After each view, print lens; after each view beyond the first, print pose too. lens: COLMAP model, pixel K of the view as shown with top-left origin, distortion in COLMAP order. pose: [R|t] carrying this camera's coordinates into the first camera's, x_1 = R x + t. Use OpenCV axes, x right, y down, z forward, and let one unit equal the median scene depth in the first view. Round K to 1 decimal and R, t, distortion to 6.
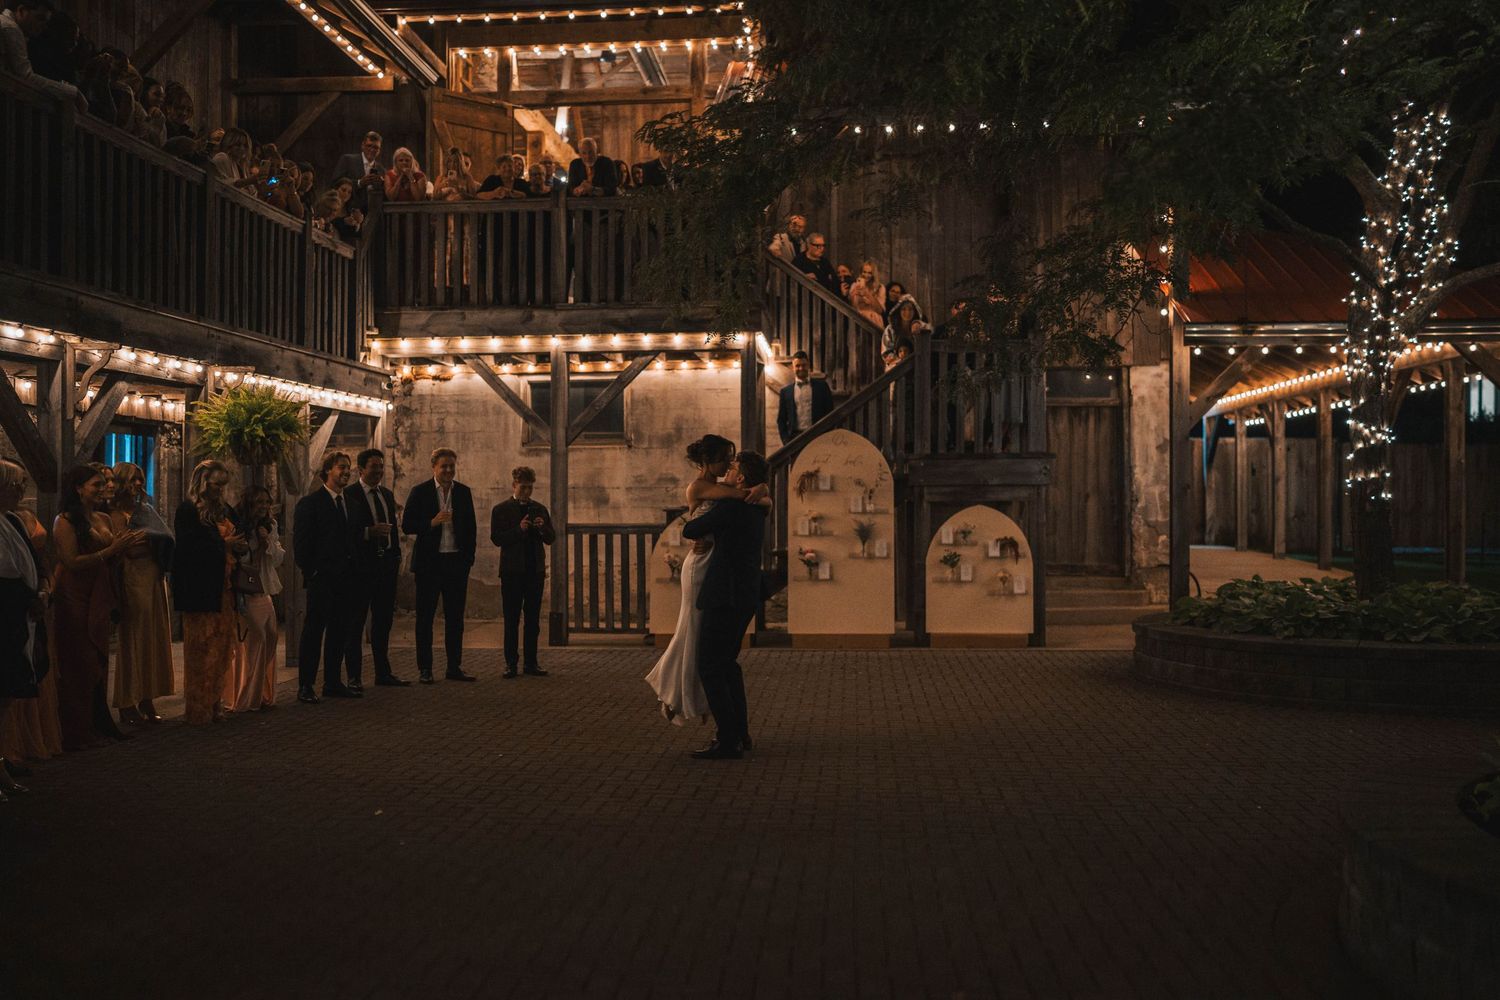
lens RADIAL K [[1480.3, 0, 750.0], [0, 1480.3, 500.0], [0, 0, 1]] dist [-0.072172, 0.297920]
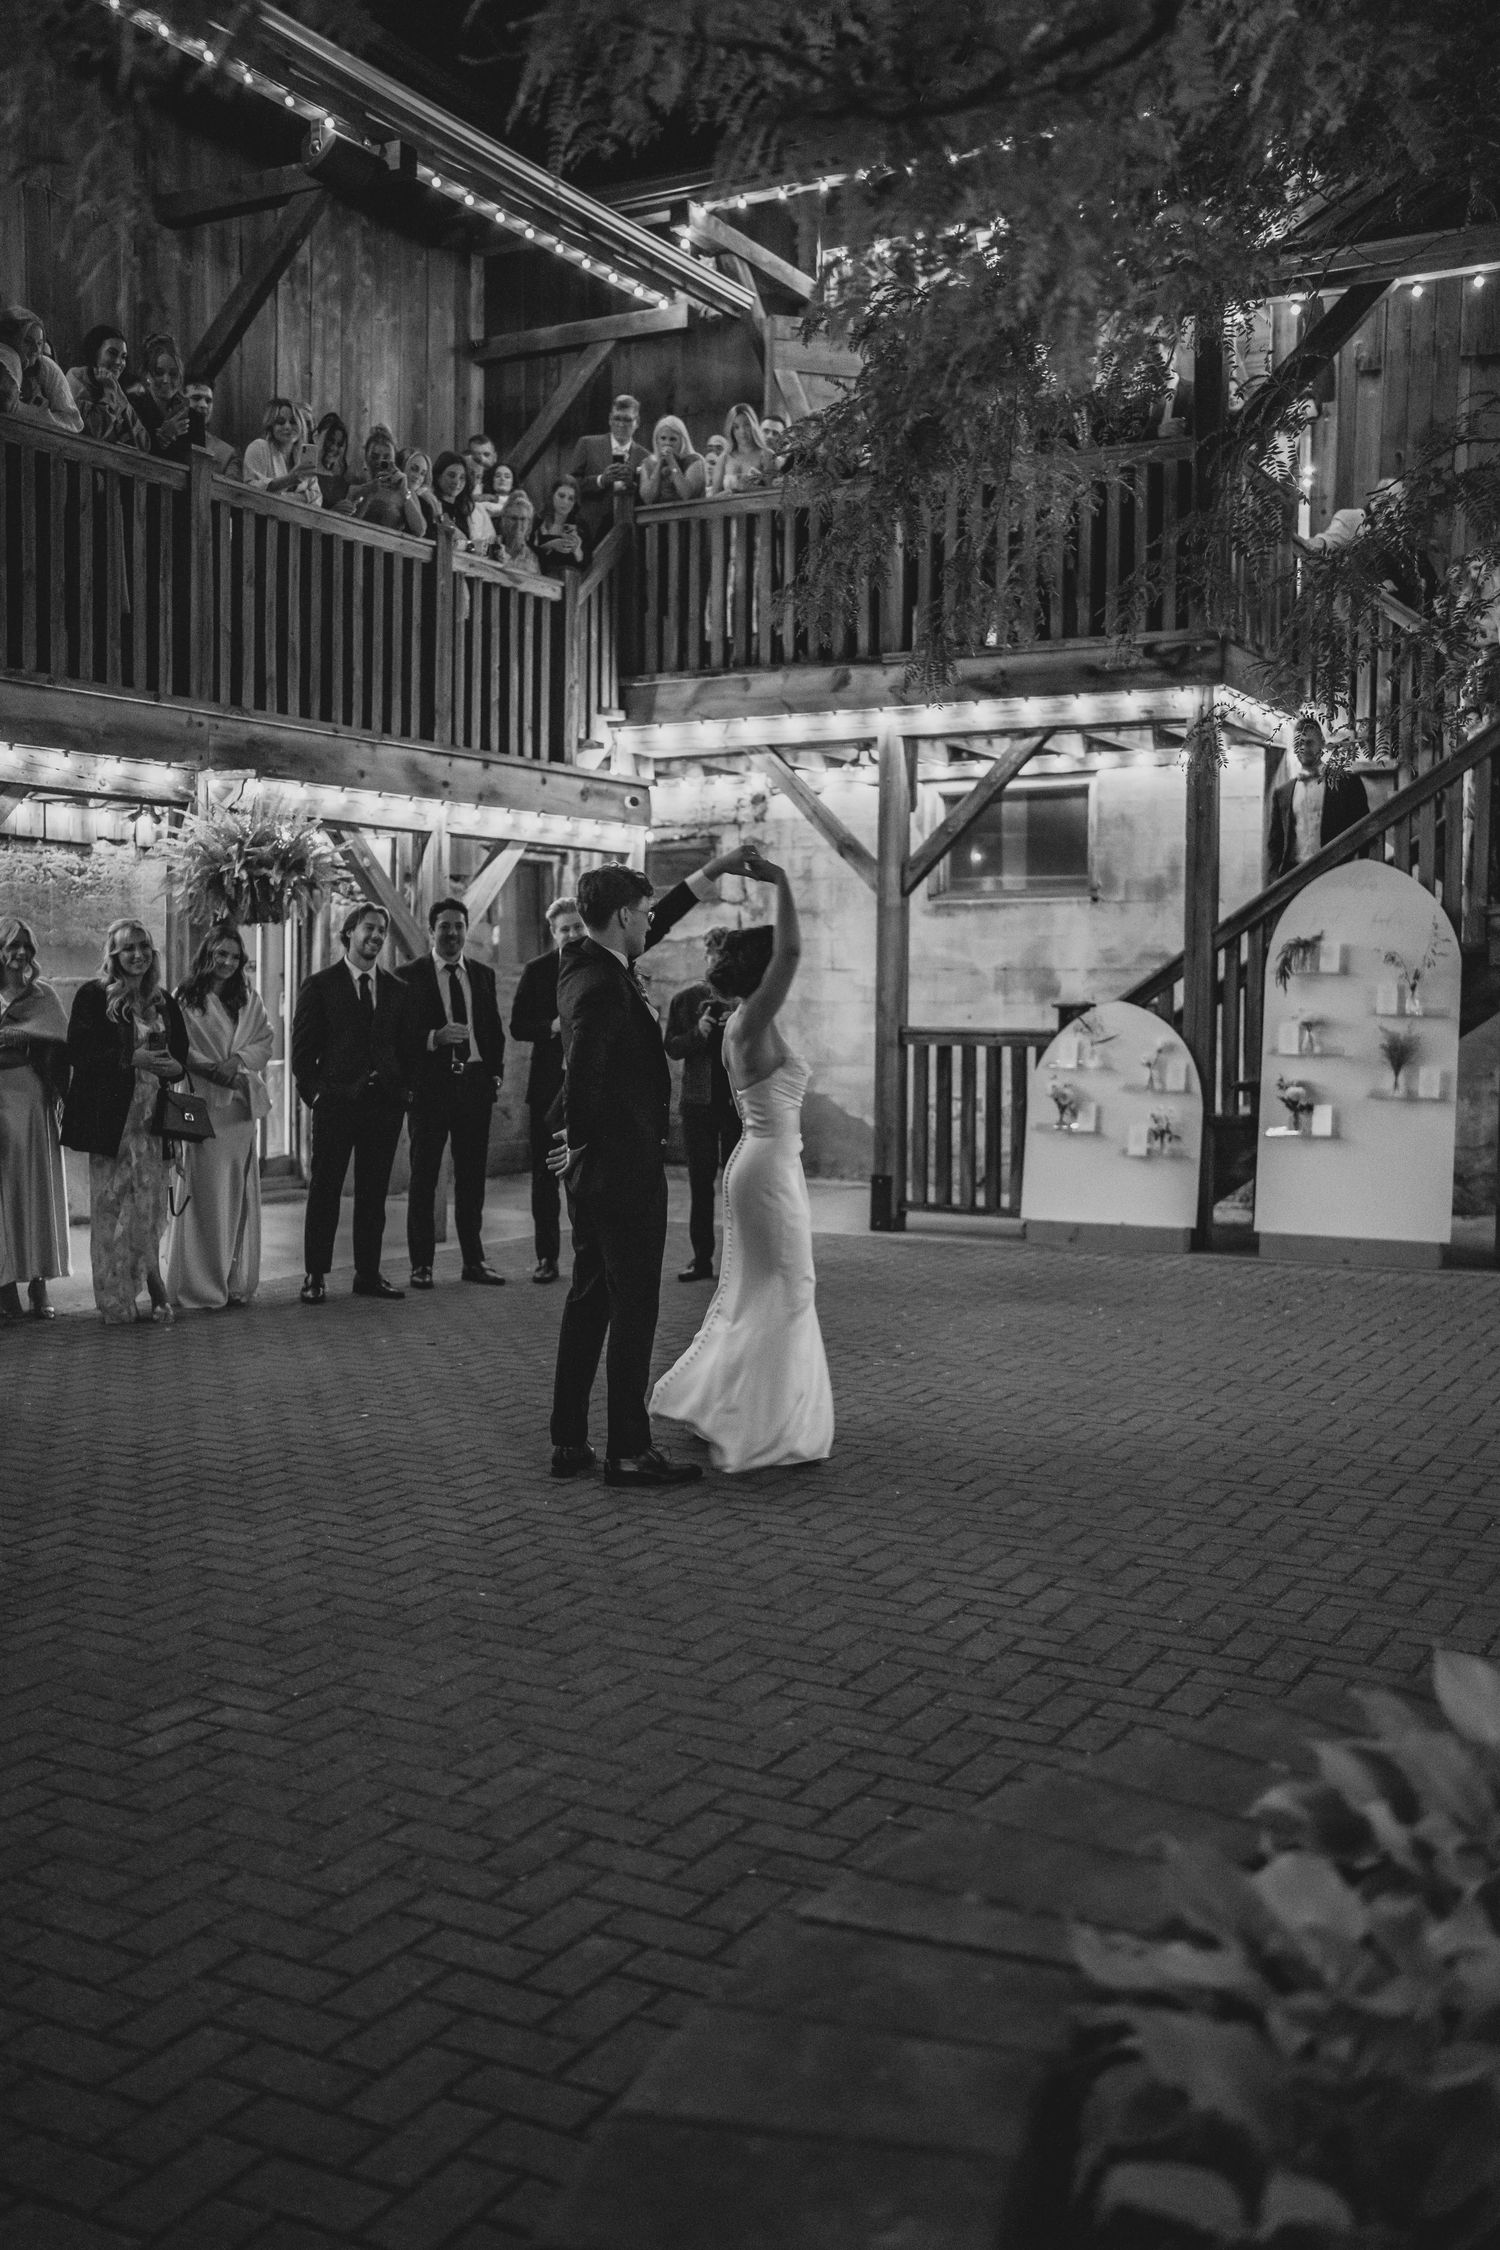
lens RADIAL K [[2220.5, 0, 745.3], [0, 2220.5, 1086.6], [0, 0, 1]] dist [-0.072172, 0.297920]
pose [[0.905977, 0.025483, -0.422559, 0.199739], [-0.008320, 0.999066, 0.042410, 0.002508], [0.423245, -0.034906, 0.905342, 0.169710]]
